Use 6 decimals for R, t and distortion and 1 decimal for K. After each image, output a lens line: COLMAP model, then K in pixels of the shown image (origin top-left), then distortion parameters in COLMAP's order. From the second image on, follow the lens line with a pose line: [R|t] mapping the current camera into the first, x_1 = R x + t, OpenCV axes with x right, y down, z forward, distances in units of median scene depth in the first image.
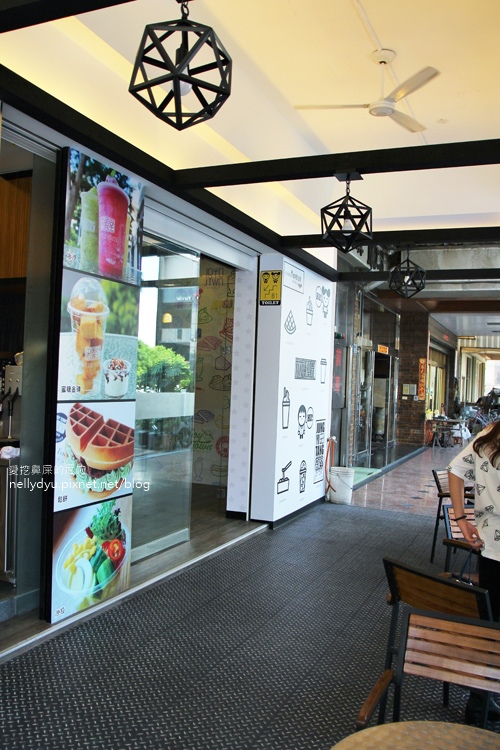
lens RADIAL K [[598.6, 0, 247.0], [0, 598.6, 381.4], [0, 0, 1]] dist [-0.122236, 0.118980]
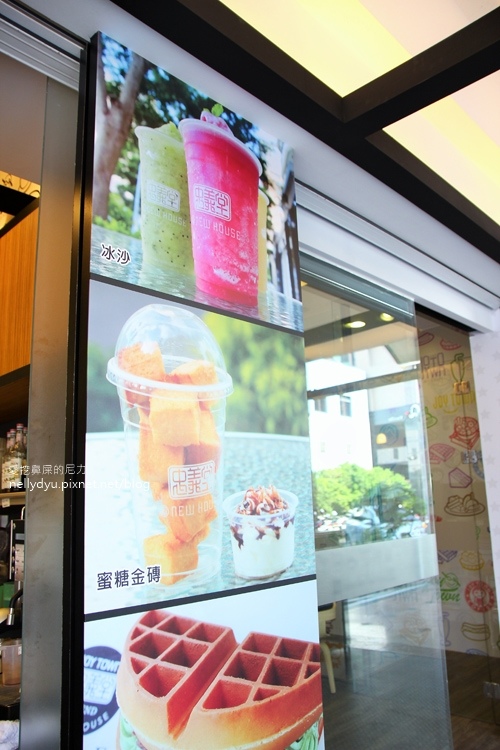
lens RADIAL K [[598.6, 0, 247.0], [0, 598.6, 381.4], [0, 0, 1]] dist [-0.122236, 0.118980]
pose [[0.932317, -0.141140, -0.332964, -0.073463], [0.069857, 0.973644, -0.217113, -0.021202], [0.354832, 0.179158, 0.917604, 0.608769]]
